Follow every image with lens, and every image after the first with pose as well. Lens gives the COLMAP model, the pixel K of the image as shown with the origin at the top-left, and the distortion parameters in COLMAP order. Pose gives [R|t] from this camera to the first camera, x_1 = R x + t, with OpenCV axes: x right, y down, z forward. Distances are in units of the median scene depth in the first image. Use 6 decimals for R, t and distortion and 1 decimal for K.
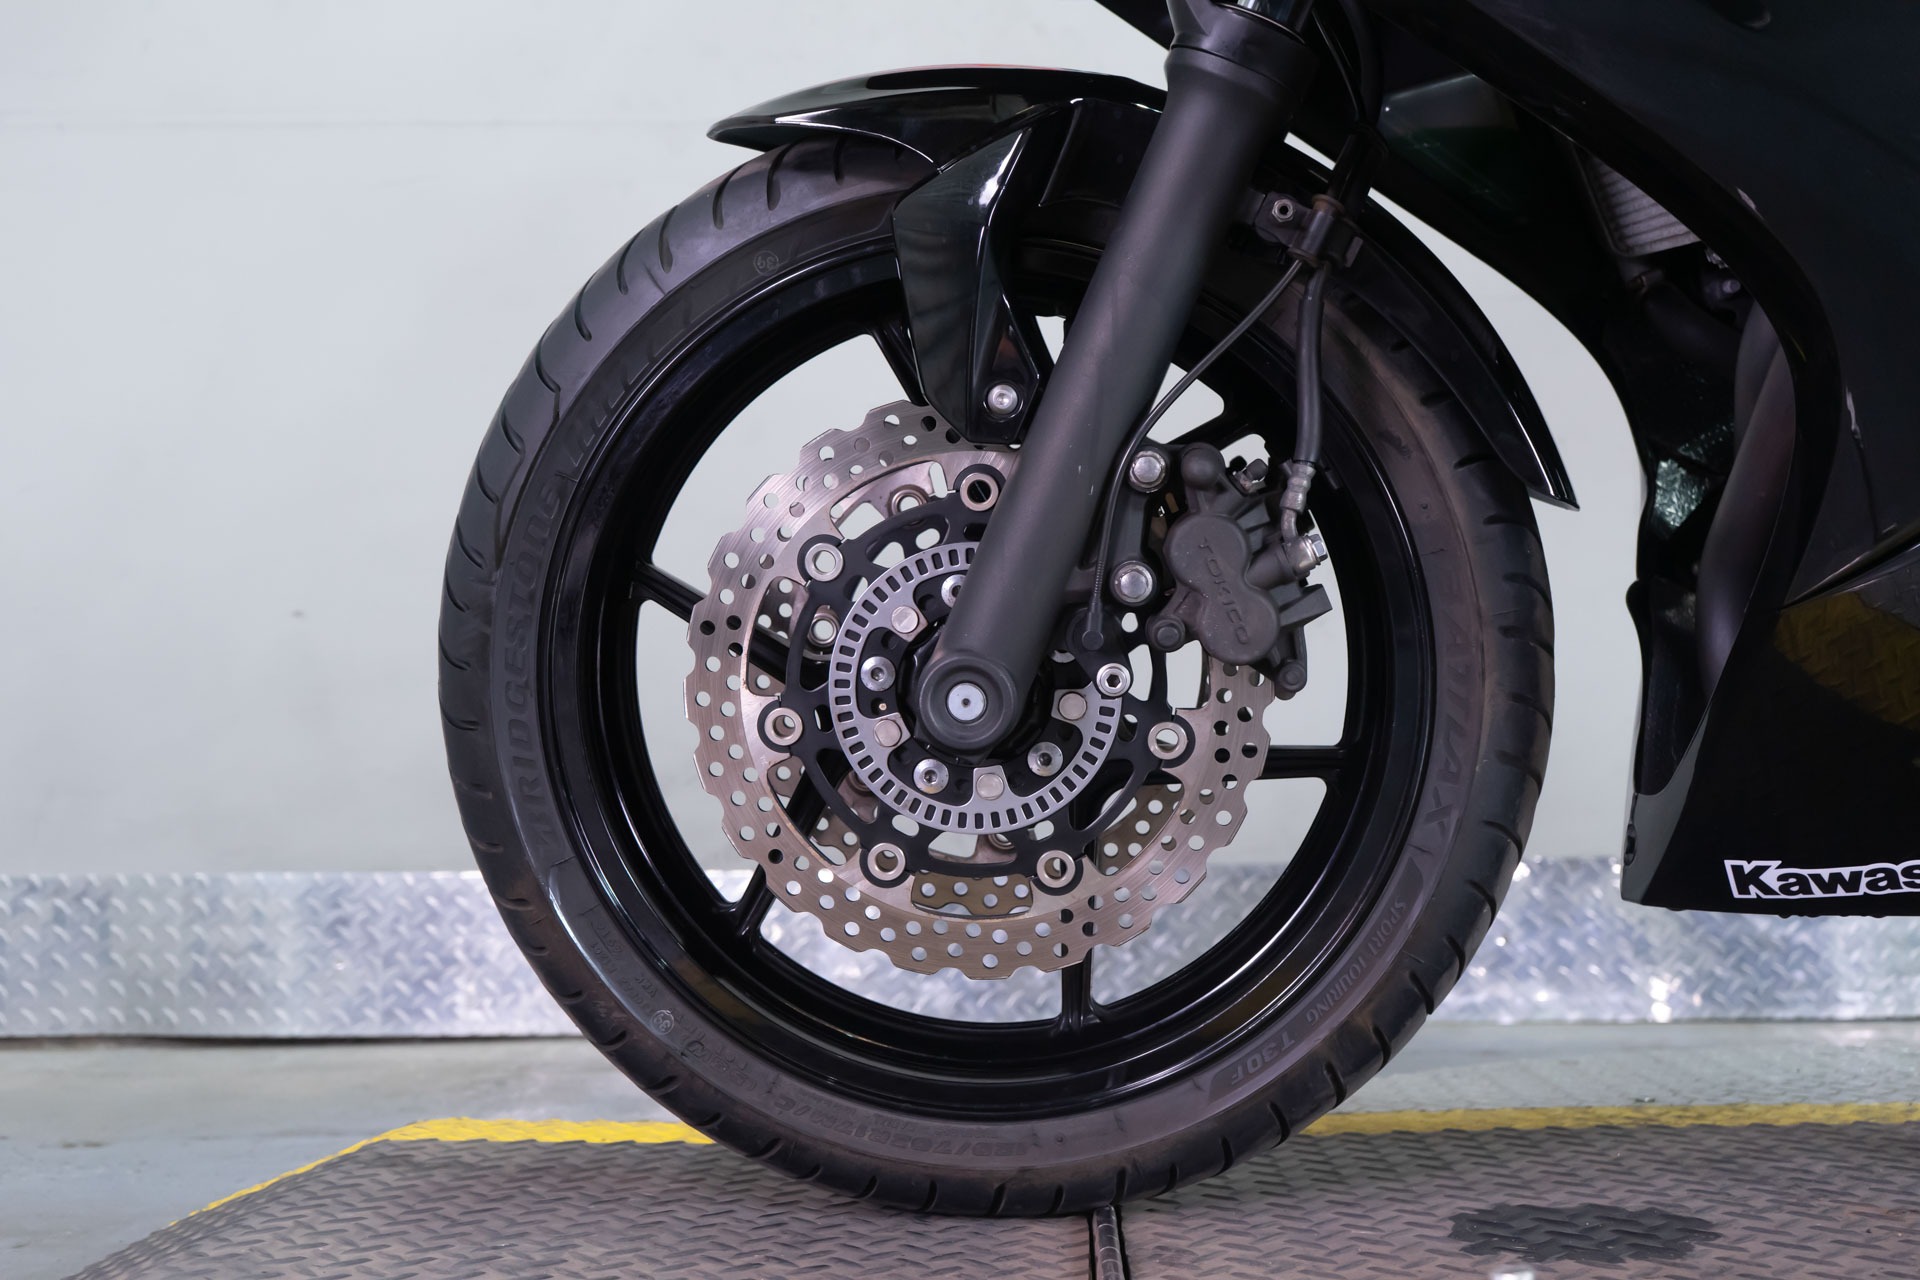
lens RADIAL K [[2098.2, 0, 960.0], [0, 2098.2, 640.0], [0, 0, 1]] dist [0.002090, 0.024570]
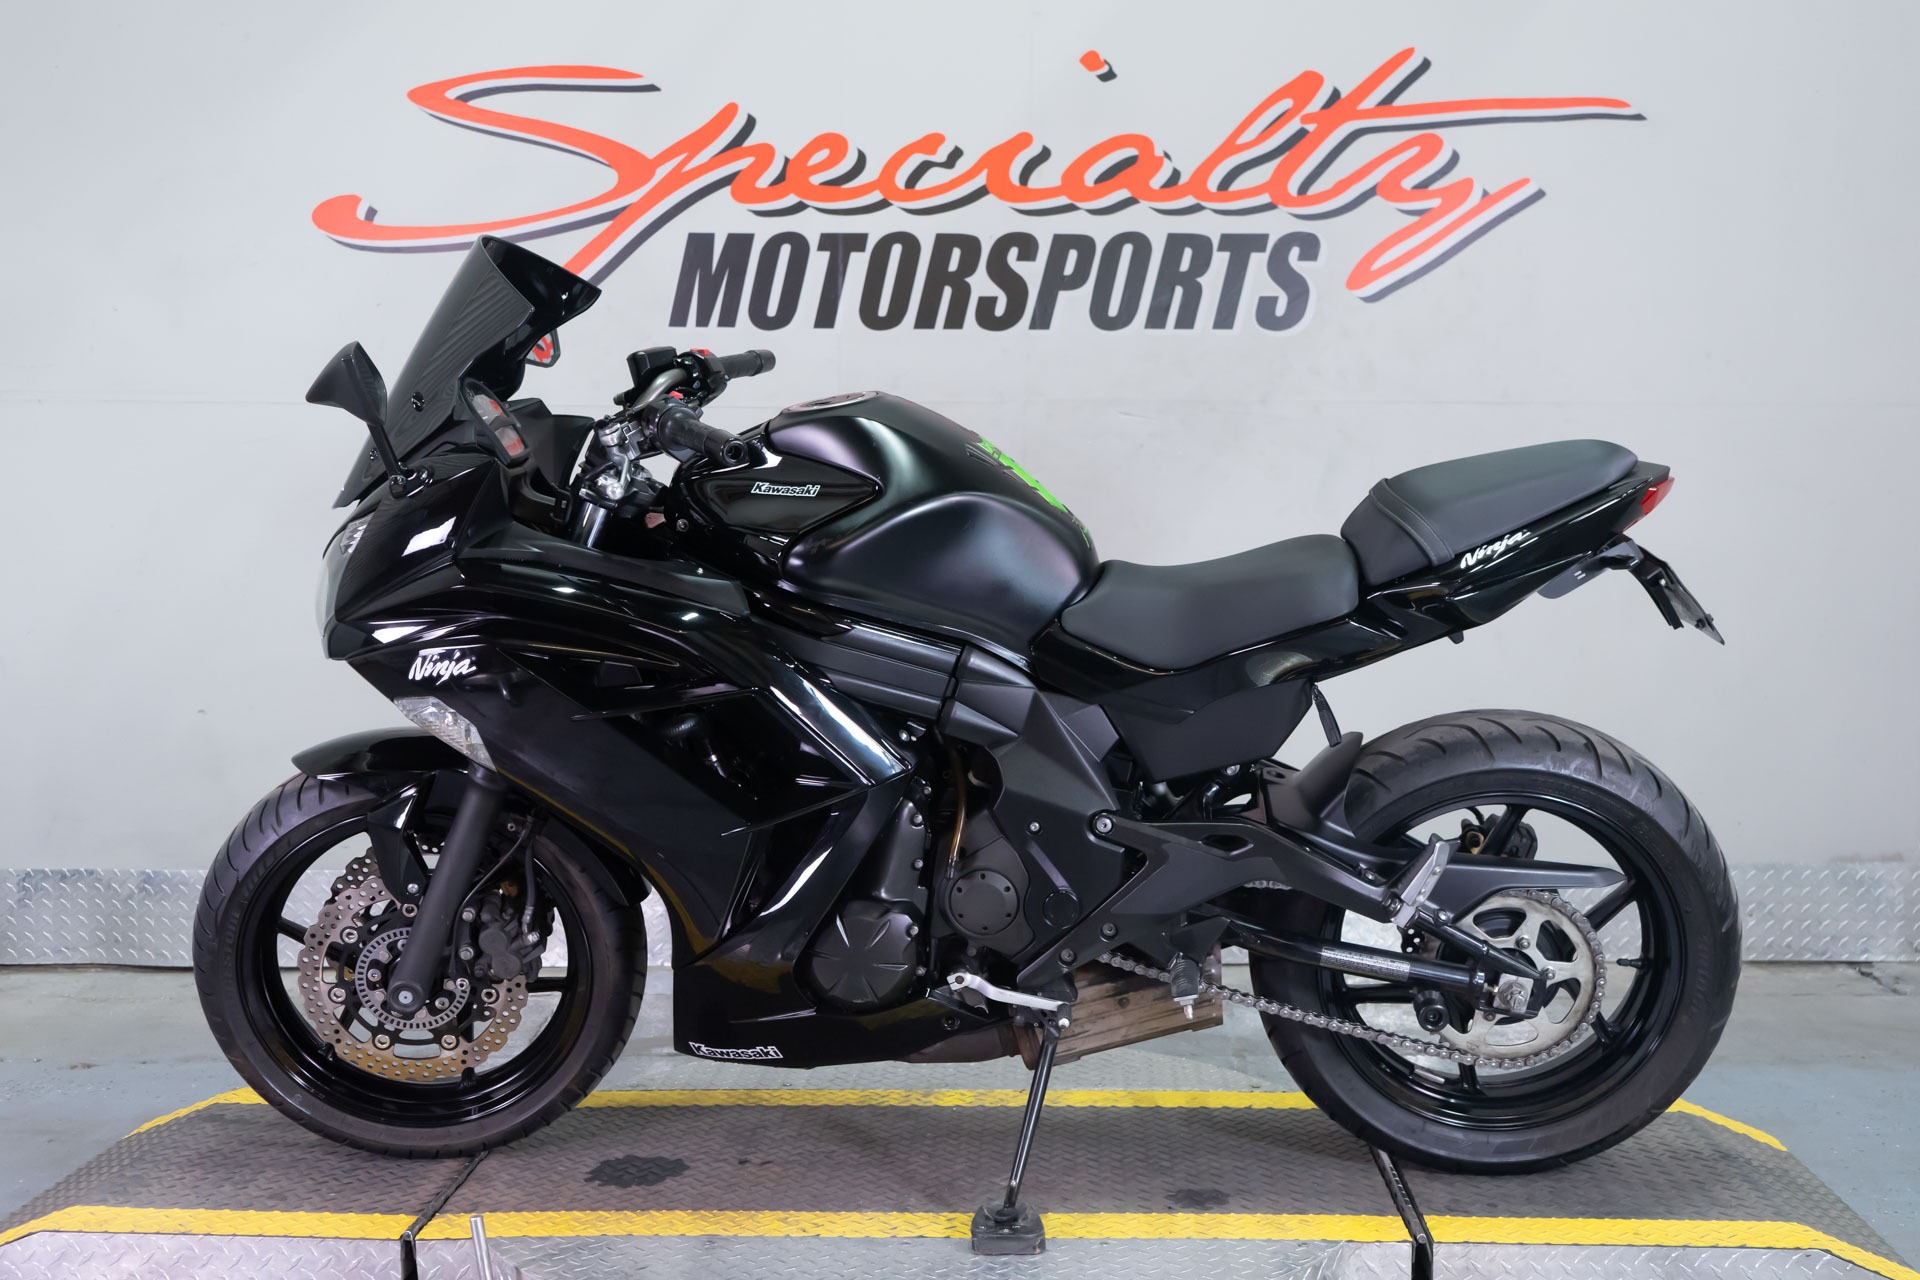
lens RADIAL K [[2069.2, 0, 960.0], [0, 2069.2, 640.0], [0, 0, 1]] dist [0.013043, 0.003893]
pose [[0.999972, 0.007138, 0.002410, 0.693867], [-0.007402, 0.990435, 0.137780, -0.756384], [-0.001404, -0.137794, 0.990460, -1.512056]]
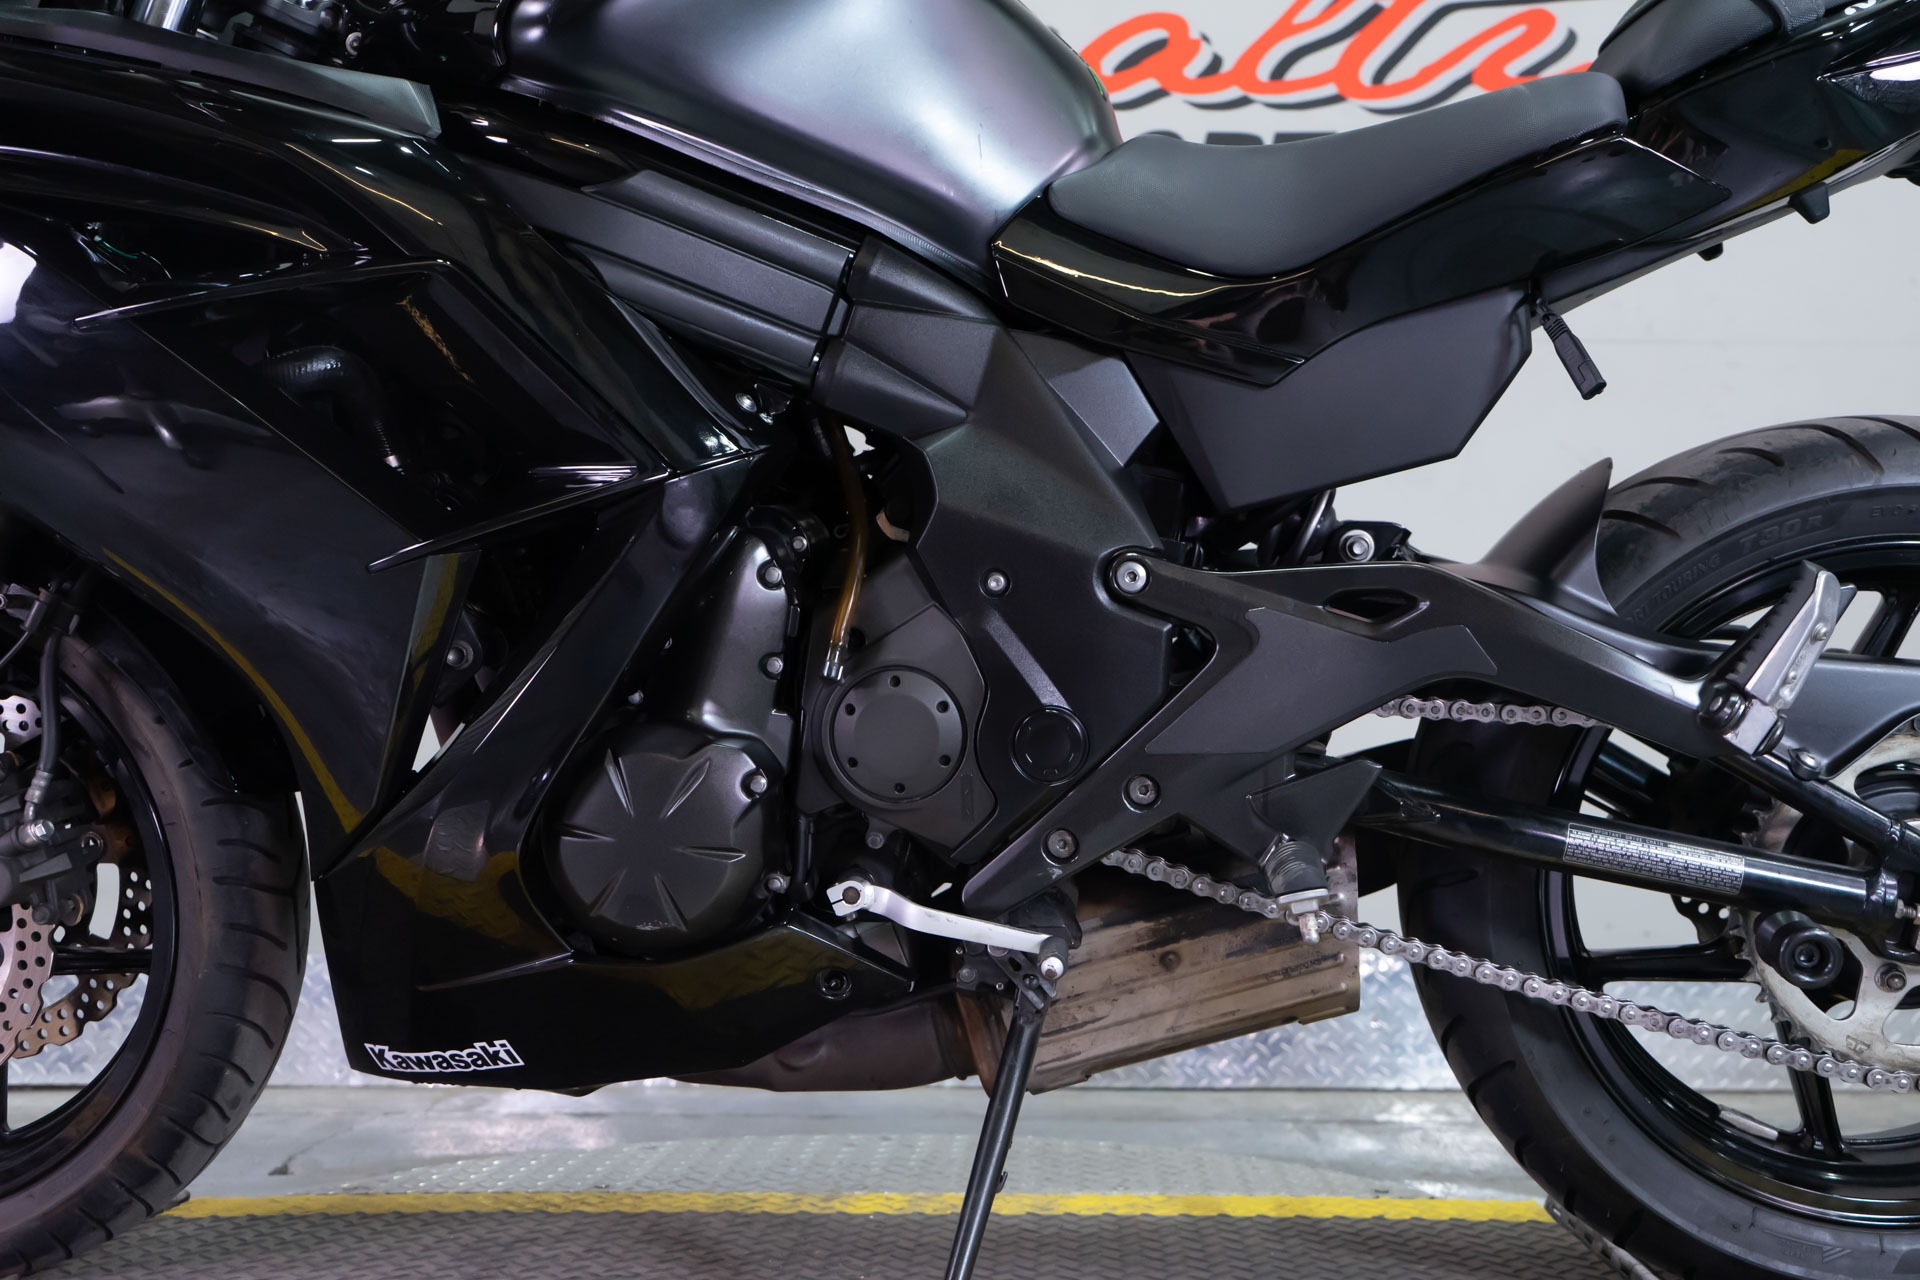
lens RADIAL K [[1872.5, 0, 960.0], [0, 1872.5, 640.0], [0, 0, 1]] dist [0.003727, 0.012317]
pose [[0.999728, 0.014507, -0.018254, 0.787436], [-0.014820, 0.999743, -0.017132, -0.153938], [0.018001, 0.017398, 0.999687, -0.275067]]
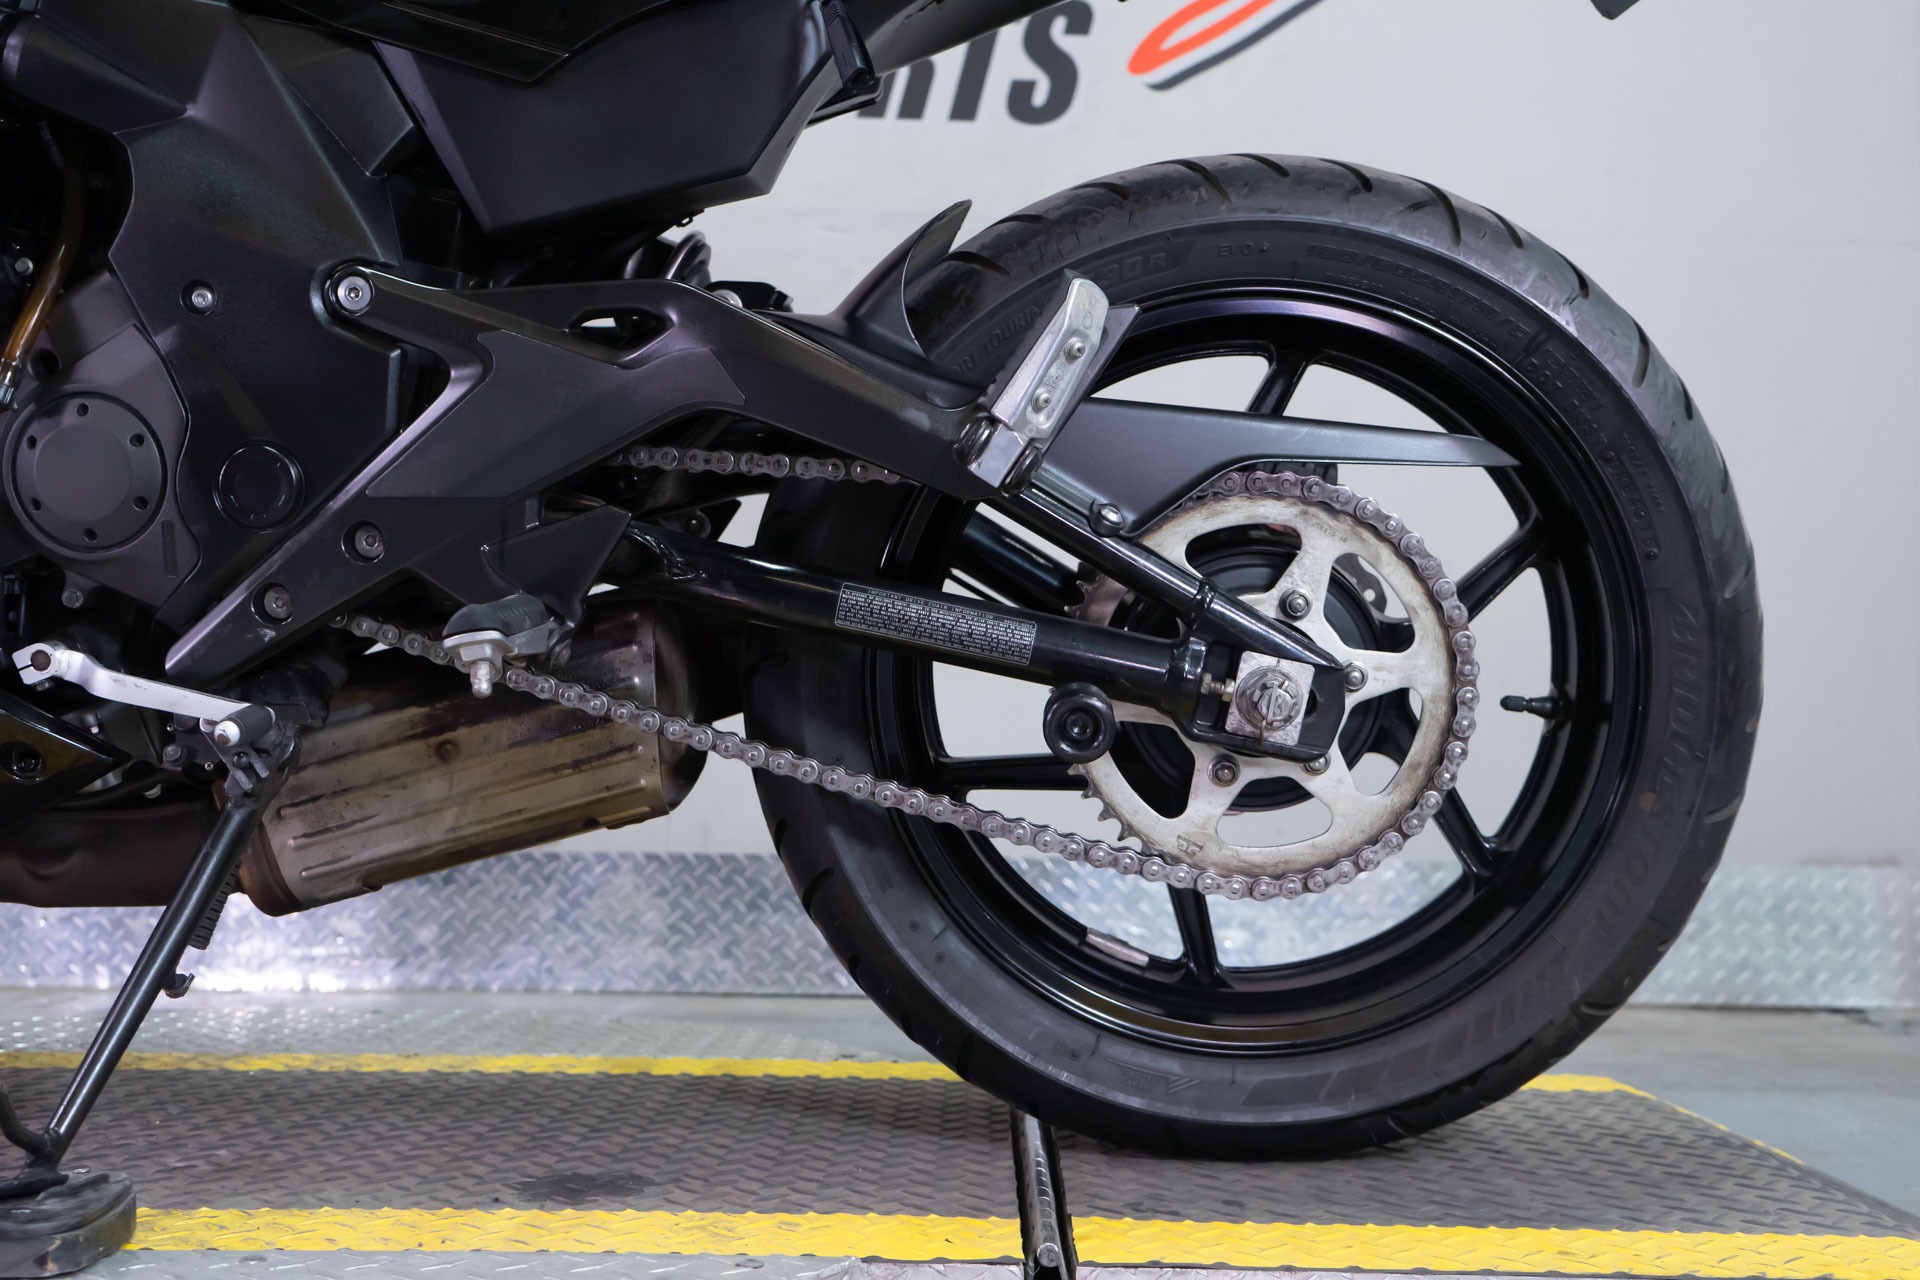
lens RADIAL K [[1872.5, 0, 960.0], [0, 1872.5, 640.0], [0, 0, 1]] dist [0.003727, 0.012317]
pose [[0.999142, 0.032228, 0.026030, 1.163198], [-0.032096, 0.999470, -0.005445, -0.037383], [-0.026191, 0.004605, 0.999646, -0.134842]]
